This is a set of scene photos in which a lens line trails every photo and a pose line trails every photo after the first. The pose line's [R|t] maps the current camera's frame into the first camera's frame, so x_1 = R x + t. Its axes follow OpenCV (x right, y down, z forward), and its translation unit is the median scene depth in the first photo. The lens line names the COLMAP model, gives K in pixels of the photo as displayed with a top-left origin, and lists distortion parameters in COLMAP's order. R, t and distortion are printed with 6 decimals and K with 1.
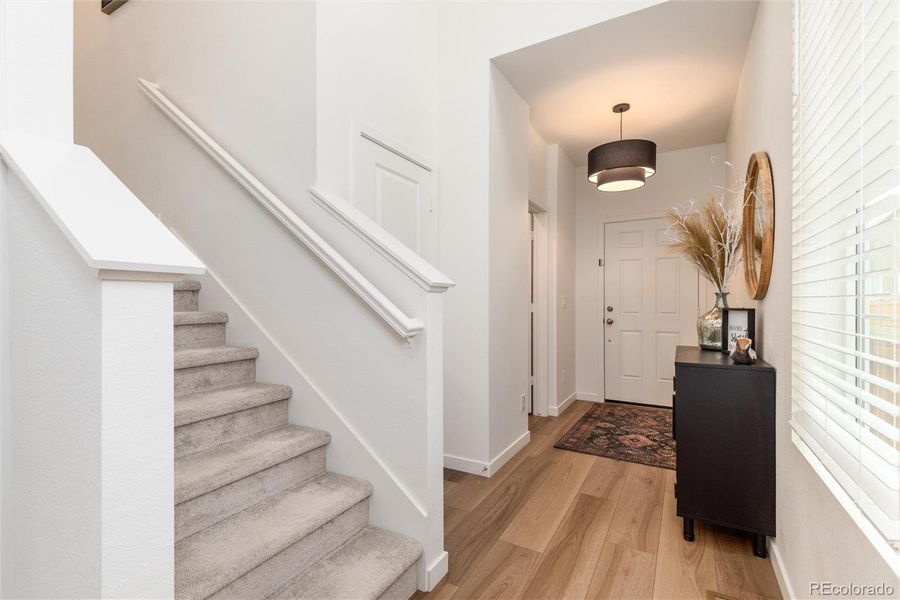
lens RADIAL K [[418.0, 0, 446.3], [0, 418.0, 298.2], [0, 0, 1]] dist [0.024675, -0.007813]
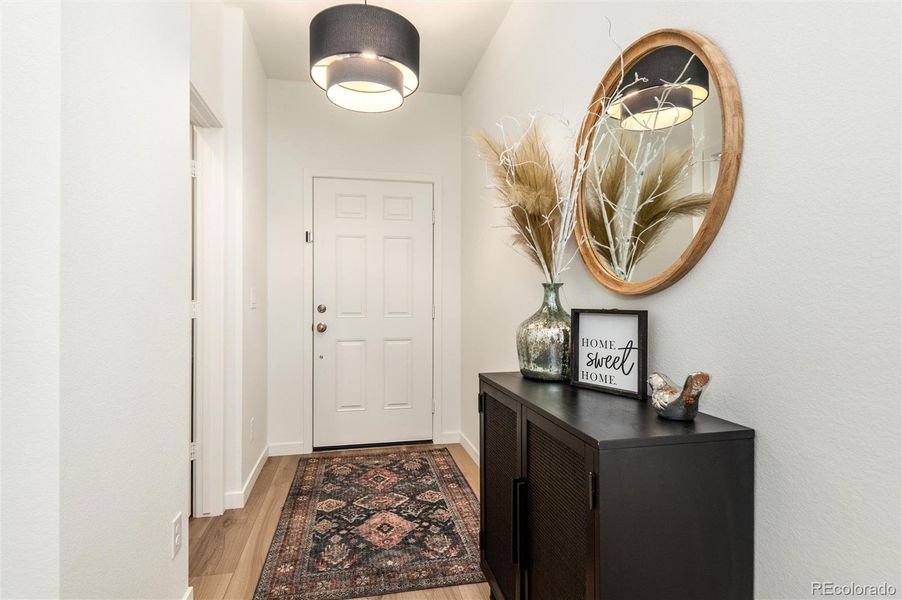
lens RADIAL K [[466.2, 0, 442.8], [0, 466.2, 298.8], [0, 0, 1]] dist [0.008226, -0.002447]
pose [[0.751257, -0.002117, 0.660007, 0.066233], [-0.005242, 0.999944, 0.009174, 0.003021], [-0.659989, -0.010352, 0.751204, 0.421120]]
